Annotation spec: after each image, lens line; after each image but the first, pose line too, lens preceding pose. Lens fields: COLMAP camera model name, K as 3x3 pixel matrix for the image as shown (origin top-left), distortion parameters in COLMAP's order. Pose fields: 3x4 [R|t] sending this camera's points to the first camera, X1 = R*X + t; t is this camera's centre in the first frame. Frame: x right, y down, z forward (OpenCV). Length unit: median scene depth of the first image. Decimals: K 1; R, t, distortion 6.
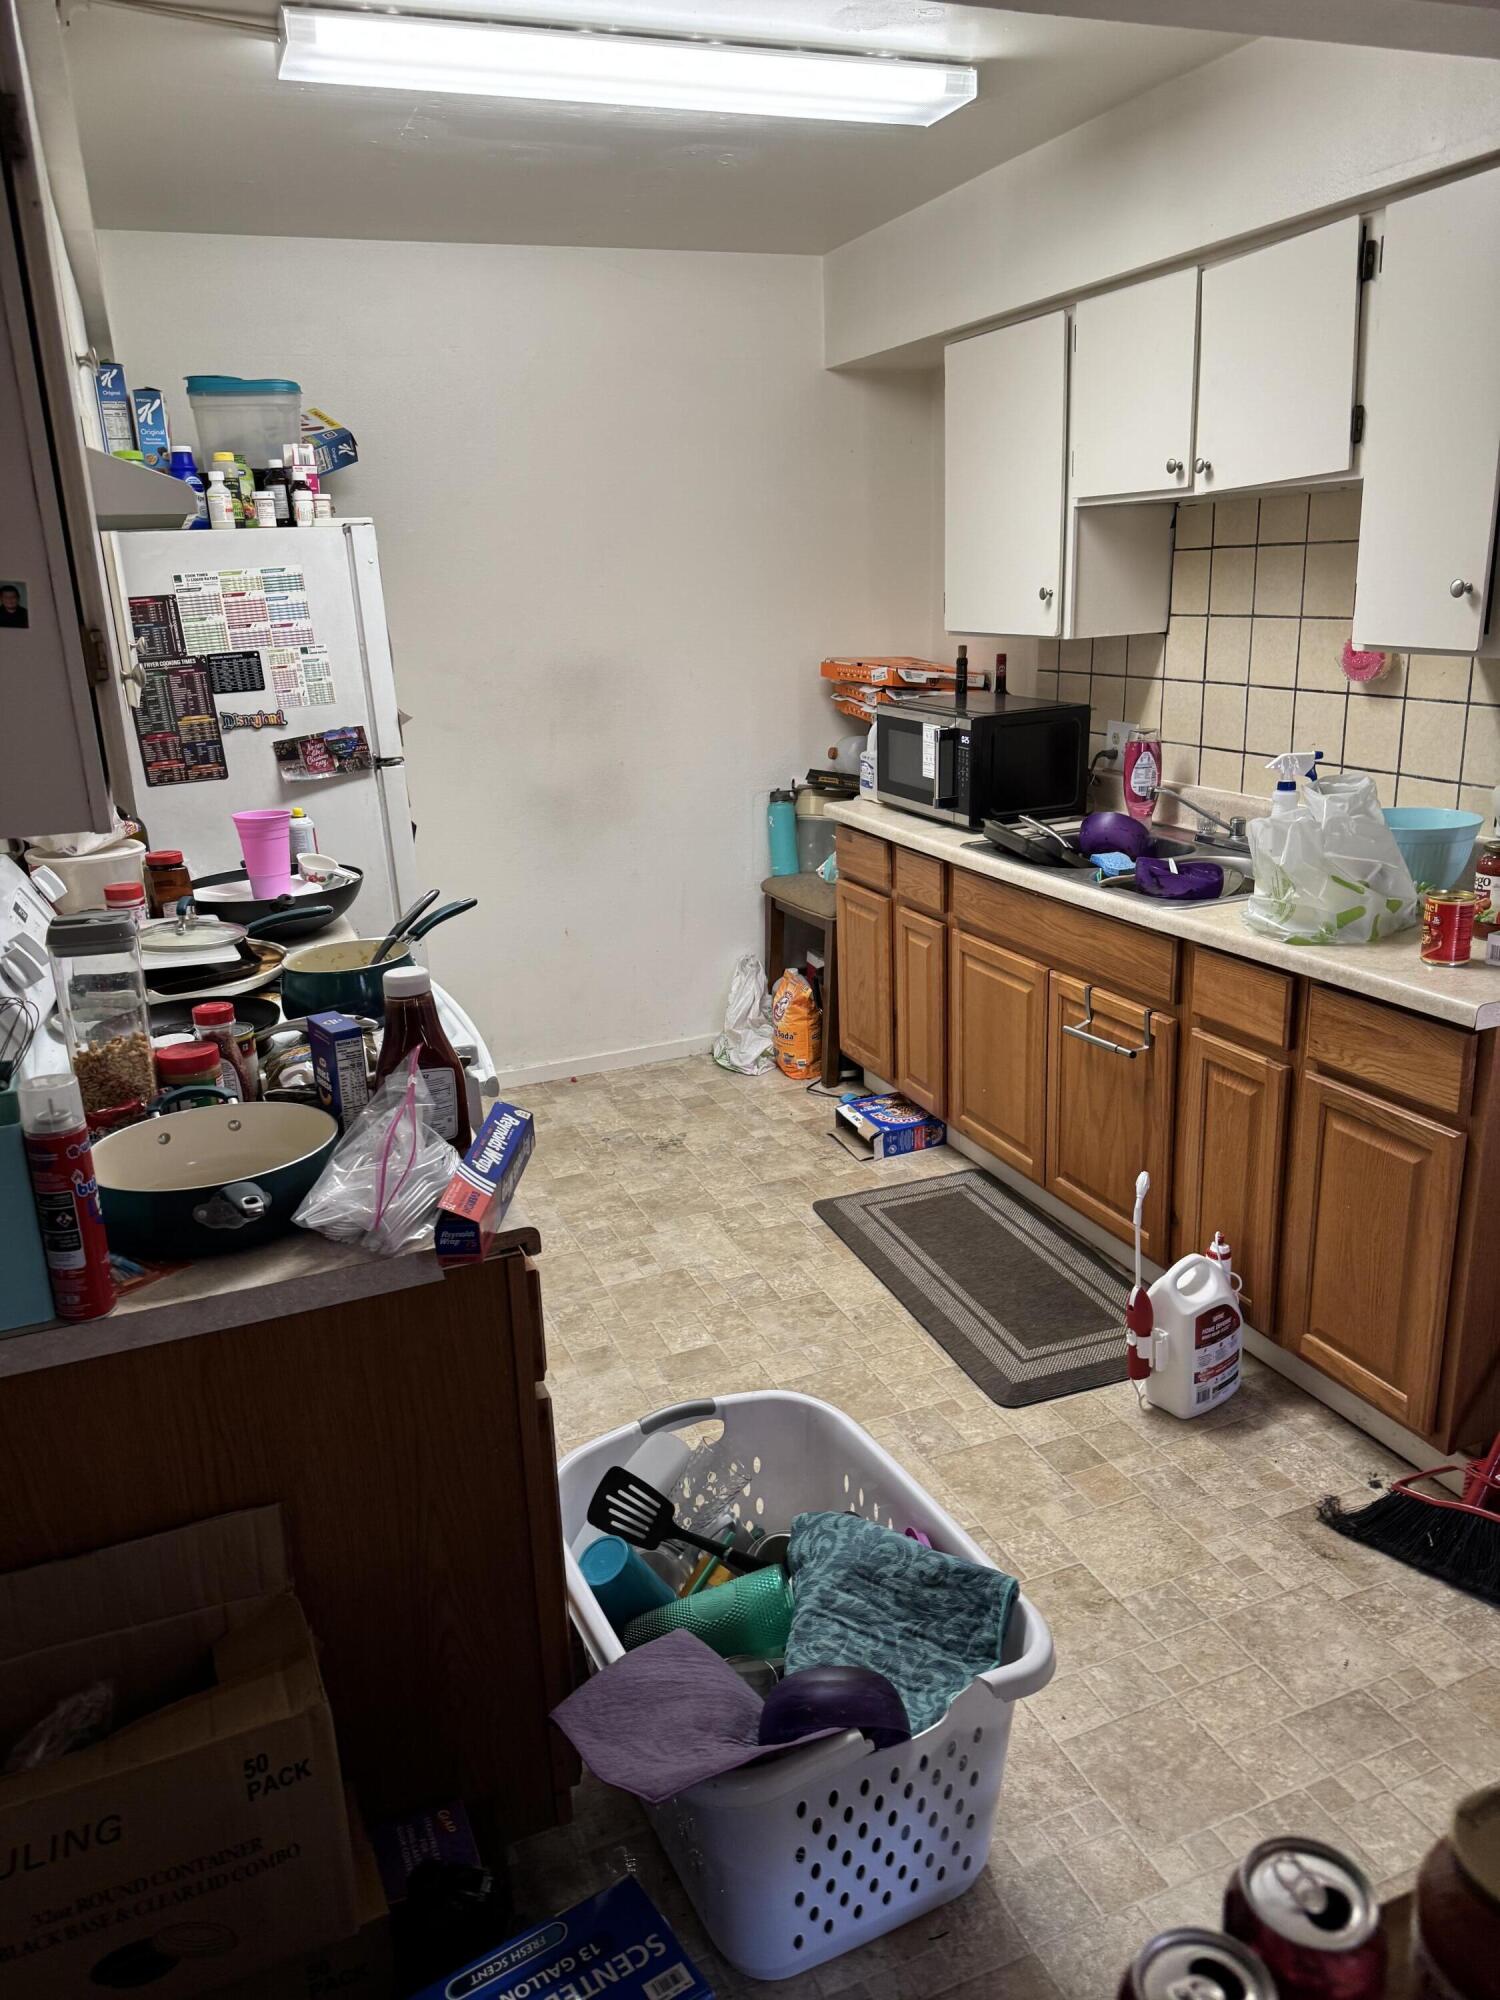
lens RADIAL K [[1453.3, 0, 750.0], [0, 1453.3, 1000.0], [0, 0, 1]] dist [0.004906, -0.006656]
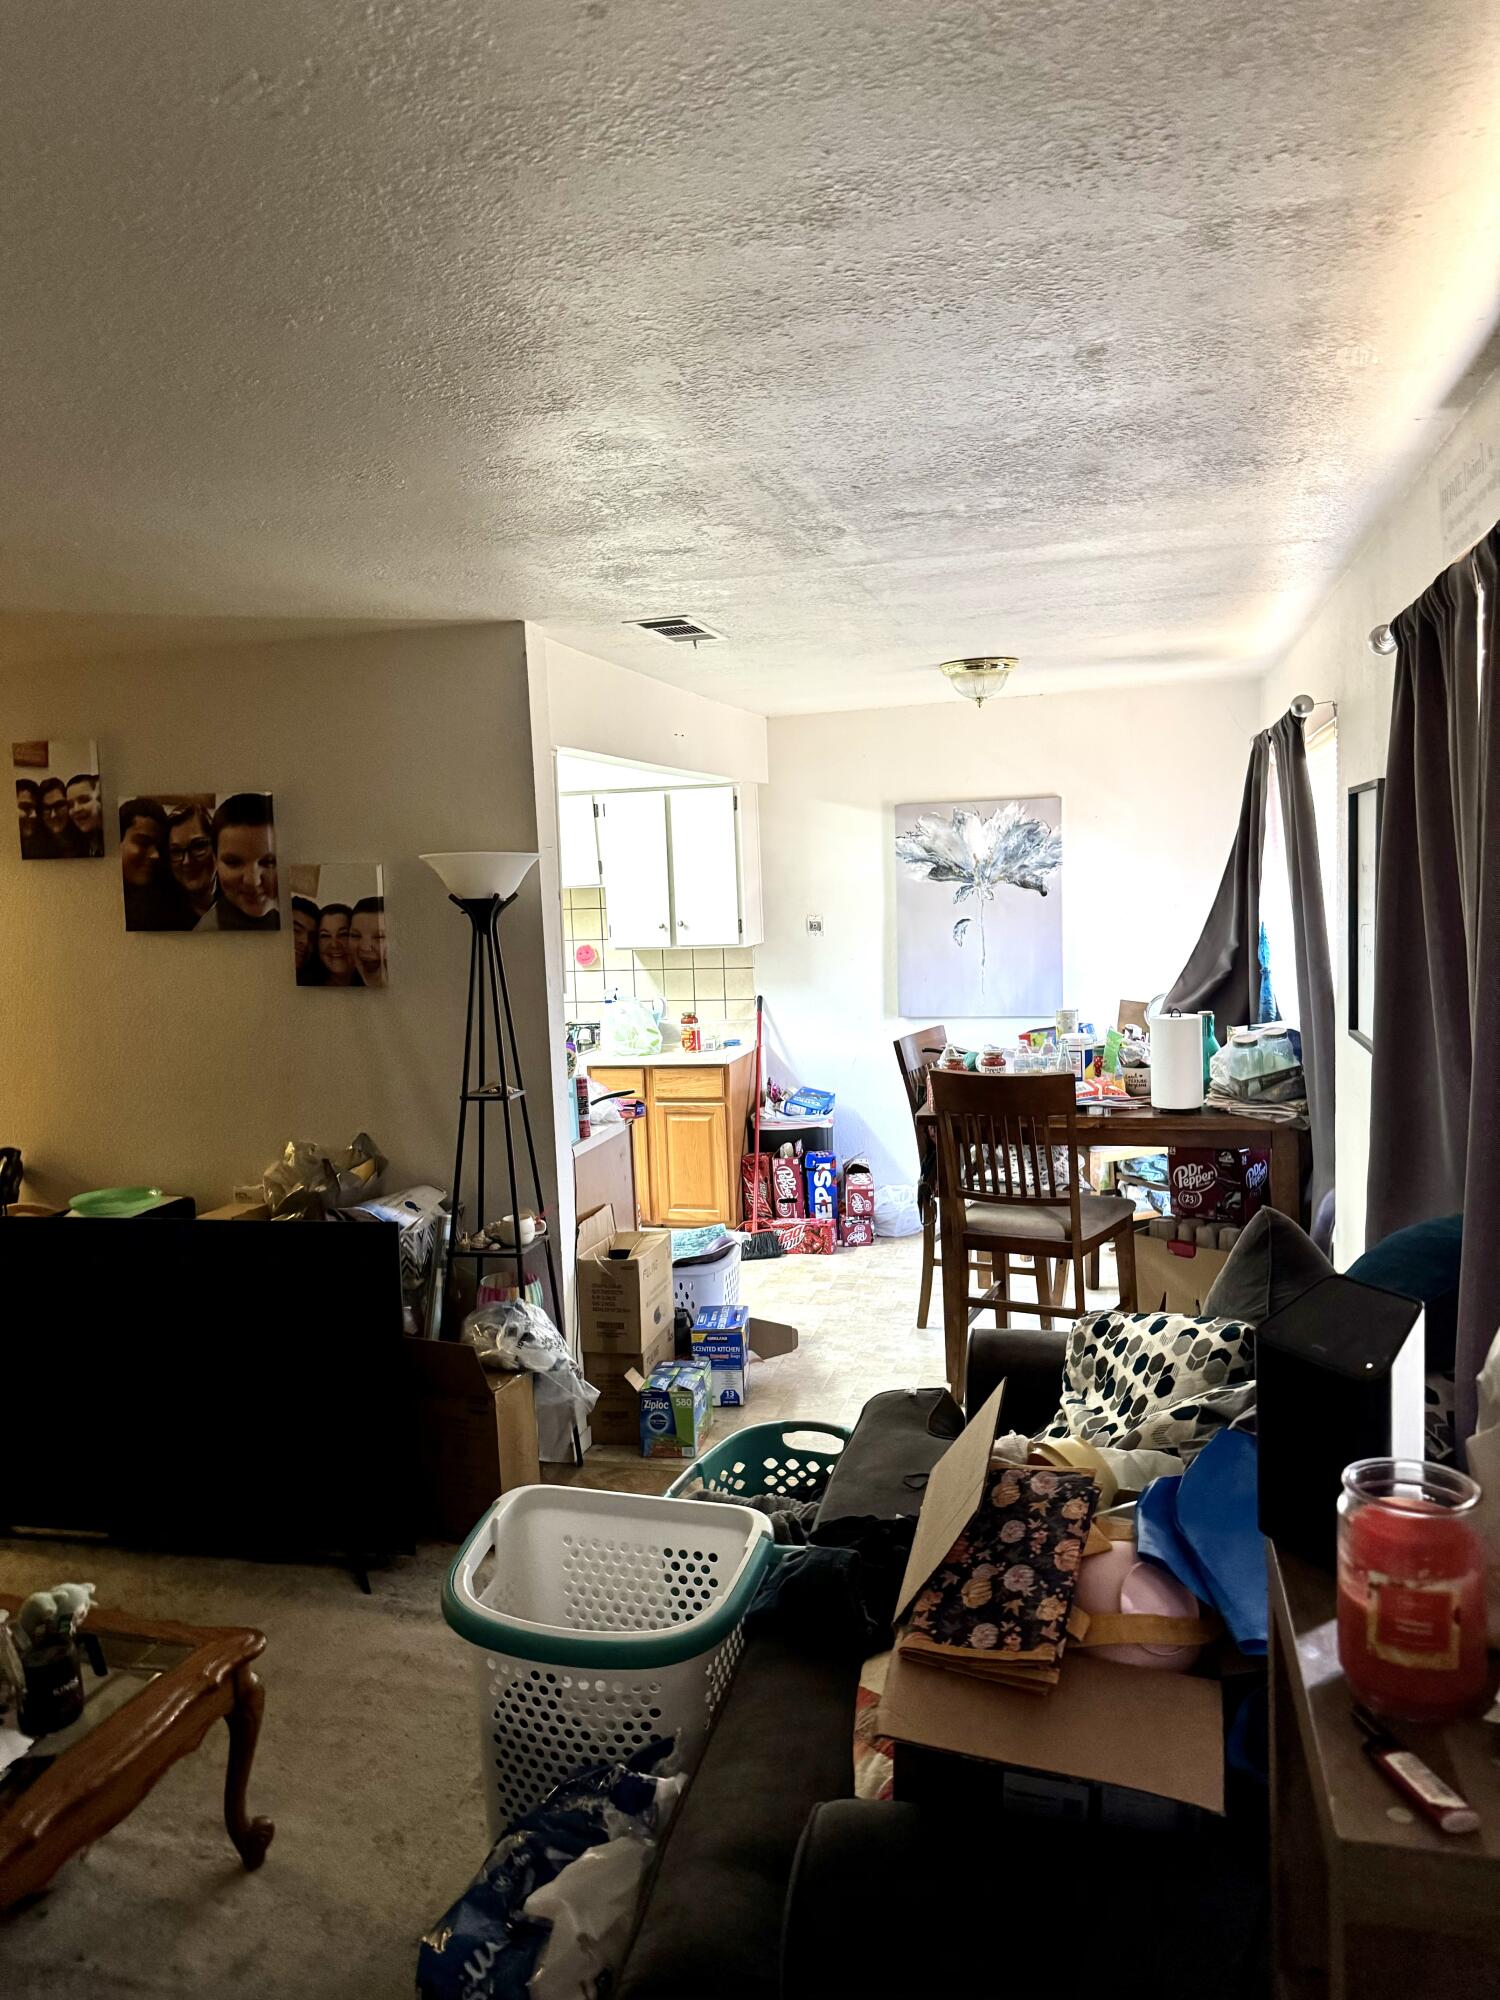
lens RADIAL K [[1503.8, 0, 746.5], [0, 1503.8, 963.0], [0, 0, 1]] dist [0.008524, -0.002710]
pose [[0.584757, -0.035962, 0.810411, -1.723517], [0.249231, 0.958663, -0.137294, 0.223678], [-0.771973, 0.282263, 0.569548, -0.748195]]
